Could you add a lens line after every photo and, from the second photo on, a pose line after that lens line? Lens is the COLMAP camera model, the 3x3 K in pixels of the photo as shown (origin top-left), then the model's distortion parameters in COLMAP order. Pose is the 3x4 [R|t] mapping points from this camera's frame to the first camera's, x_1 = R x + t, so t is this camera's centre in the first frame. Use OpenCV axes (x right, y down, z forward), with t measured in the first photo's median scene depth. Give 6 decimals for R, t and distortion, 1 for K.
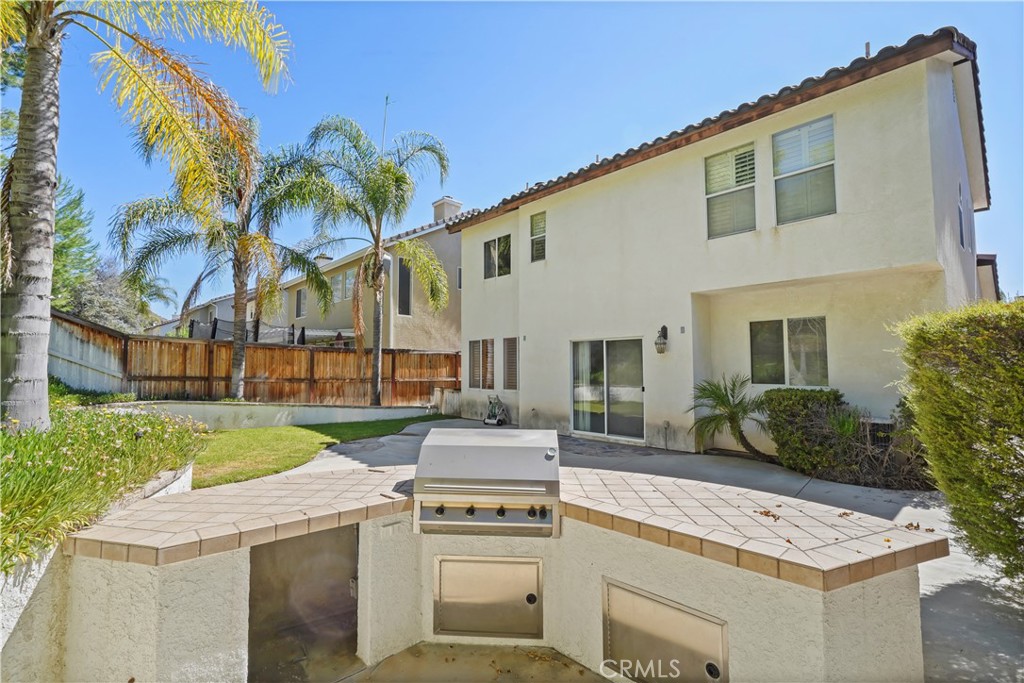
lens RADIAL K [[469.1, 0, 504.9], [0, 469.1, 344.3], [0, 0, 1]] dist [-0.007552, 0.002620]
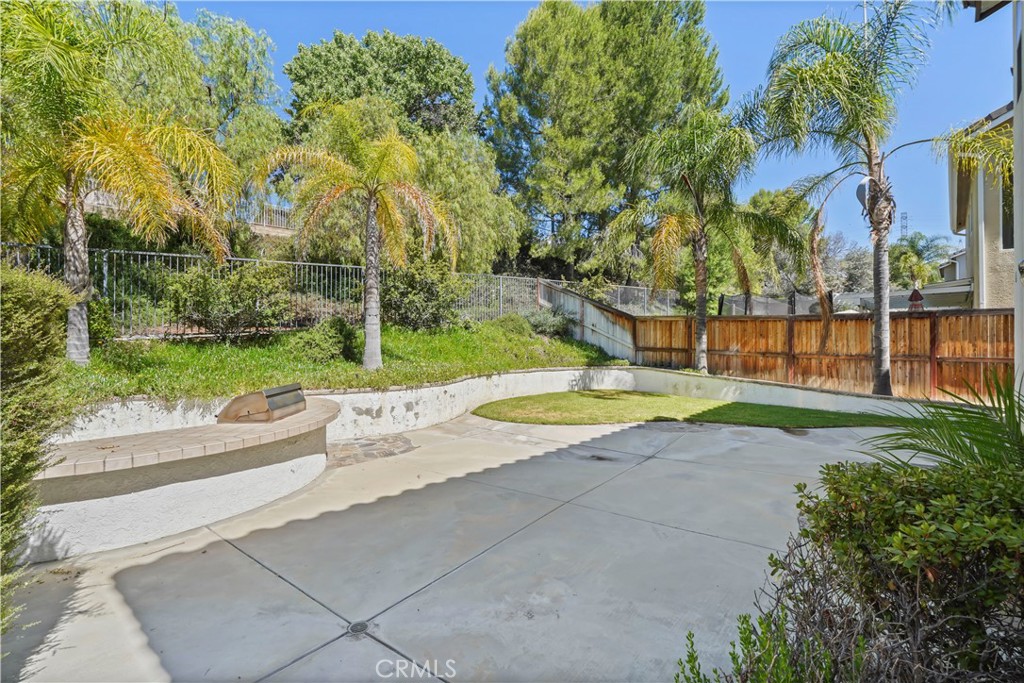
lens RADIAL K [[469.1, 0, 504.1], [0, 469.1, 339.1], [0, 0, 1]] dist [-0.007552, 0.002620]
pose [[0.072925, -0.001245, -0.997337, 0.481511], [0.056768, 0.998383, 0.002904, 0.017567], [0.995720, -0.056829, 0.072878, 0.485865]]
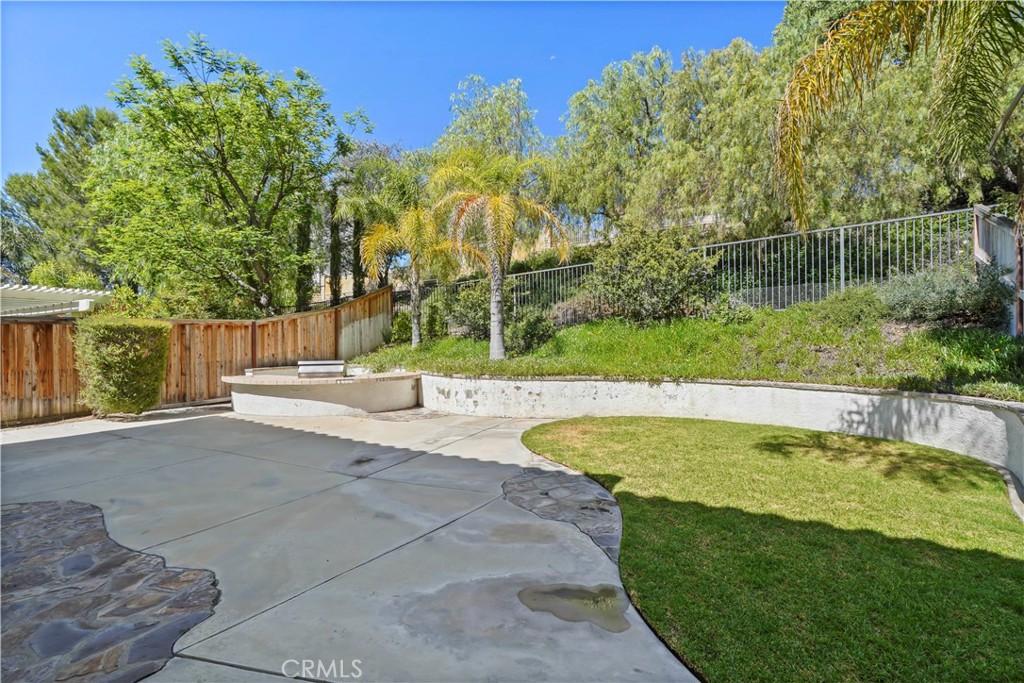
lens RADIAL K [[469.1, 0, 498.9], [0, 469.1, 336.2], [0, 0, 1]] dist [-0.007552, 0.002620]
pose [[-0.967598, 0.003231, -0.252474, -0.101310], [0.018610, 0.998111, -0.058551, 0.064006], [0.251808, -0.061353, -0.965830, 1.204129]]
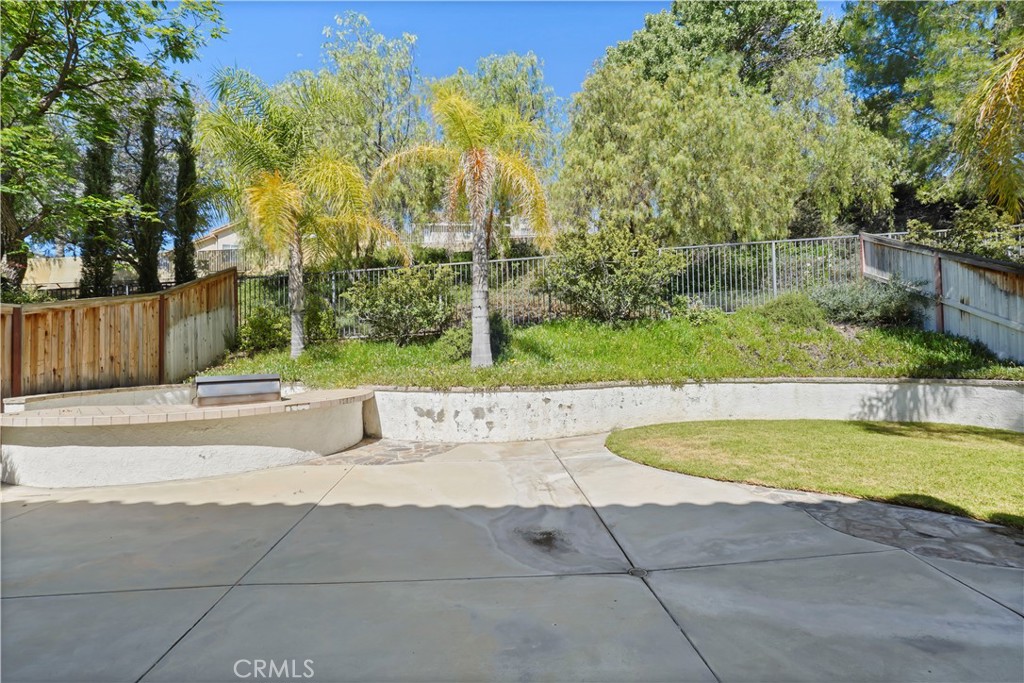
lens RADIAL K [[469.1, 0, 501.1], [0, 469.1, 335.7], [0, 0, 1]] dist [-0.007552, 0.002620]
pose [[-0.706967, -0.011779, -0.707149, 0.150457], [0.052511, 0.996227, -0.069091, 0.060305], [0.705295, -0.085978, -0.703681, 0.840971]]
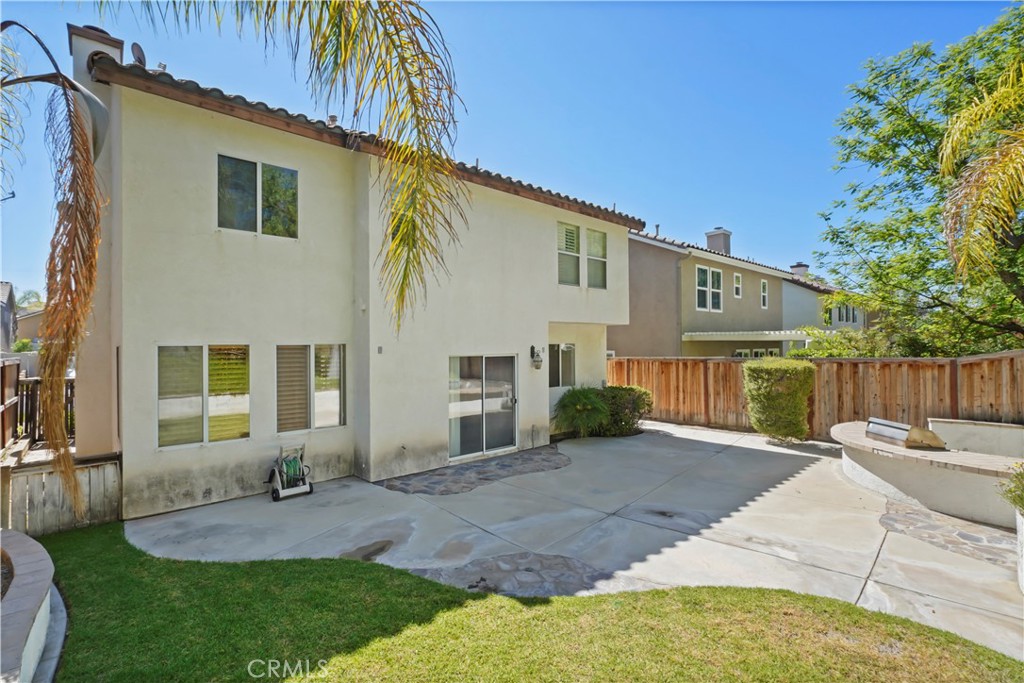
lens RADIAL K [[469.1, 0, 498.2], [0, 469.1, 344.0], [0, 0, 1]] dist [-0.007552, 0.002620]
pose [[0.020312, 0.002065, 0.999792, -0.678100], [-0.046584, 0.998914, -0.001117, -0.030133], [-0.998708, -0.046552, 0.020386, 0.841210]]
